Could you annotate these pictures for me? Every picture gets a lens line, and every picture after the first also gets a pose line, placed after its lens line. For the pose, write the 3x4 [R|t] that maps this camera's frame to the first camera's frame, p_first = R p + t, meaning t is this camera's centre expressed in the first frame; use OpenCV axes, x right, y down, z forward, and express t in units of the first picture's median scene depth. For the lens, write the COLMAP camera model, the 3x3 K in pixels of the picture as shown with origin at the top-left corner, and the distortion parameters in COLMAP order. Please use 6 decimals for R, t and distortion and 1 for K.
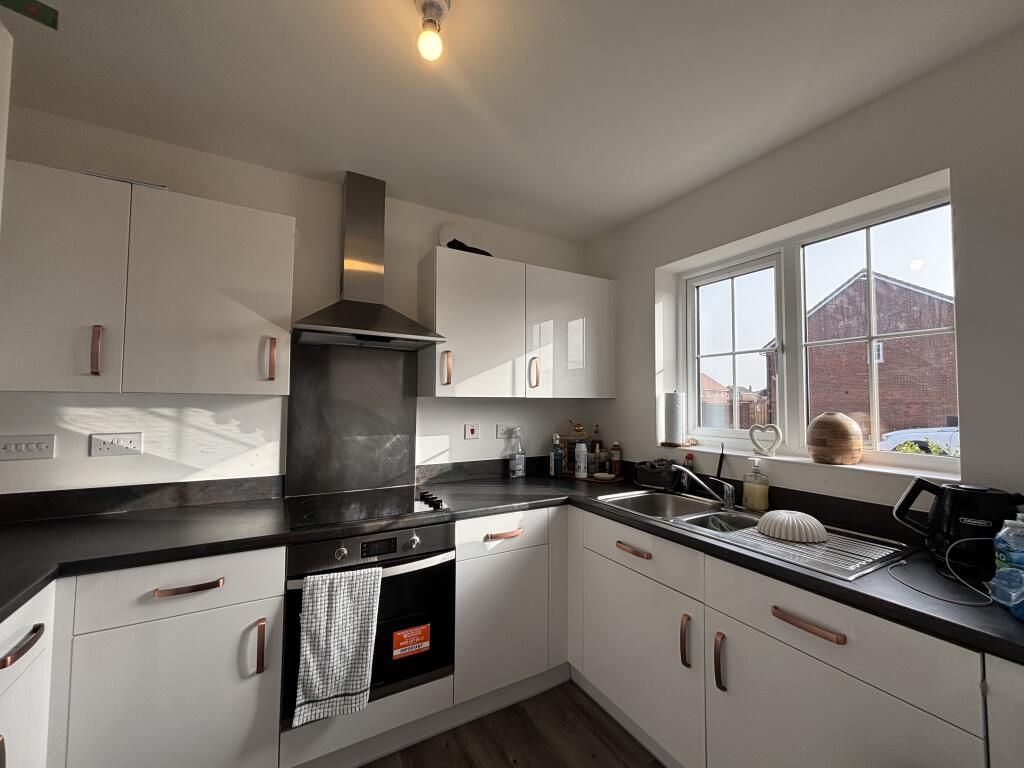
lens RADIAL K [[410.7, 0, 512.8], [0, 410.7, 381.3], [0, 0, 1]] dist [-0.009293, 0.000243]
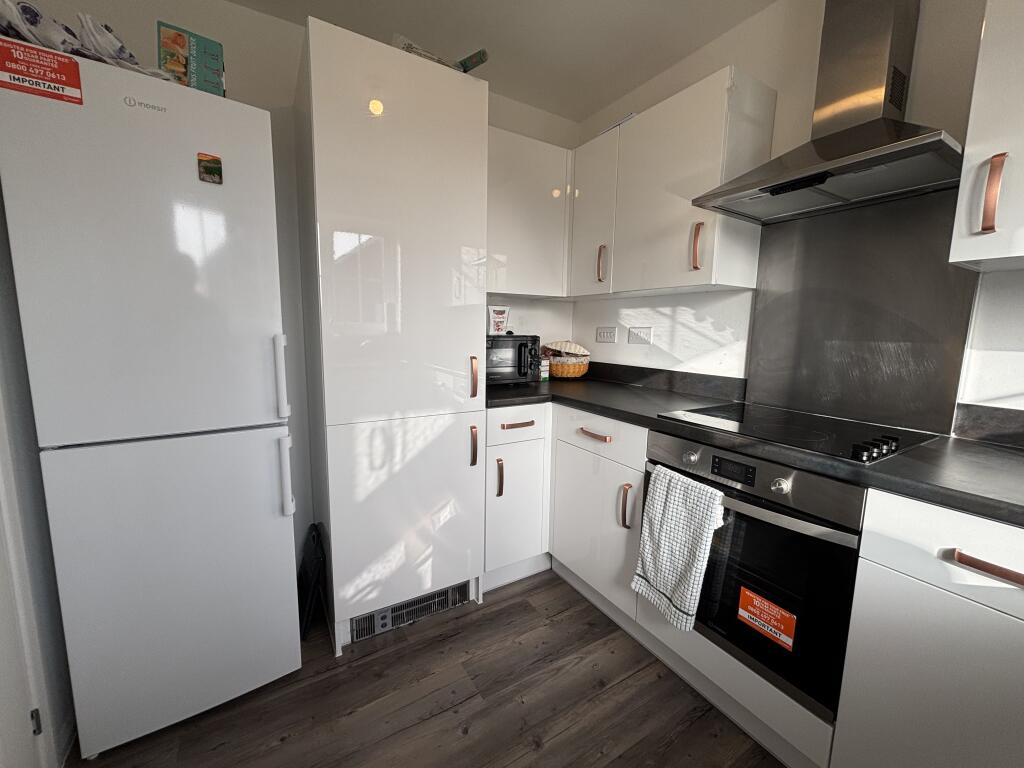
lens RADIAL K [[410.7, 0, 514.5], [0, 410.7, 385.6], [0, 0, 1]] dist [-0.009293, 0.000243]
pose [[0.031971, 0.130098, -0.990986, 0.379710], [0.031717, 0.990861, 0.131105, 0.128640], [0.998985, -0.035622, 0.027553, 0.549134]]
